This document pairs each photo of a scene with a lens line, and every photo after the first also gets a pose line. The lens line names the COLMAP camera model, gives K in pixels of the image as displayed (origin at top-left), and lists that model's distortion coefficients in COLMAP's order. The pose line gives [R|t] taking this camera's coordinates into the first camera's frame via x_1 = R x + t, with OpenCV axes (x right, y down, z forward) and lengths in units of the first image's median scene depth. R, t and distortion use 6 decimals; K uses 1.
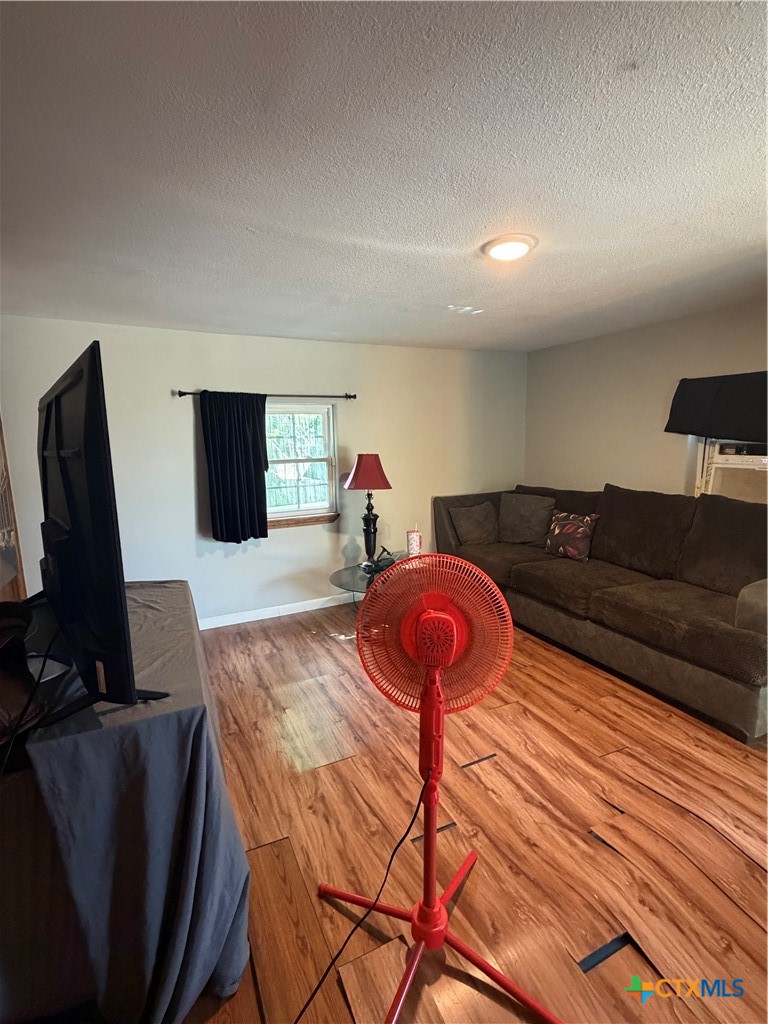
lens RADIAL K [[470.6, 0, 382.6], [0, 470.6, 512.4], [0, 0, 1]] dist [0.005206, 0.000783]
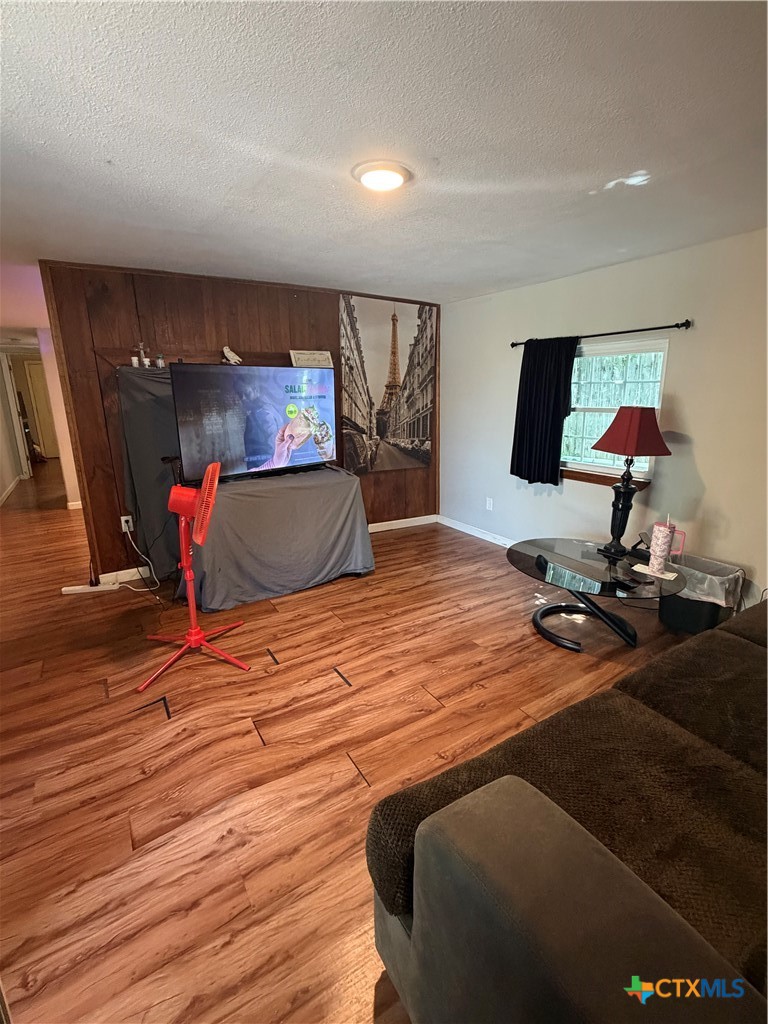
lens RADIAL K [[470.6, 0, 385.7], [0, 470.6, 513.1], [0, 0, 1]] dist [0.005206, 0.000783]
pose [[0.113087, 0.272930, -0.955364, 1.014589], [-0.138368, 0.956489, 0.256873, -0.144722], [0.983903, 0.103143, 0.145932, 0.745428]]
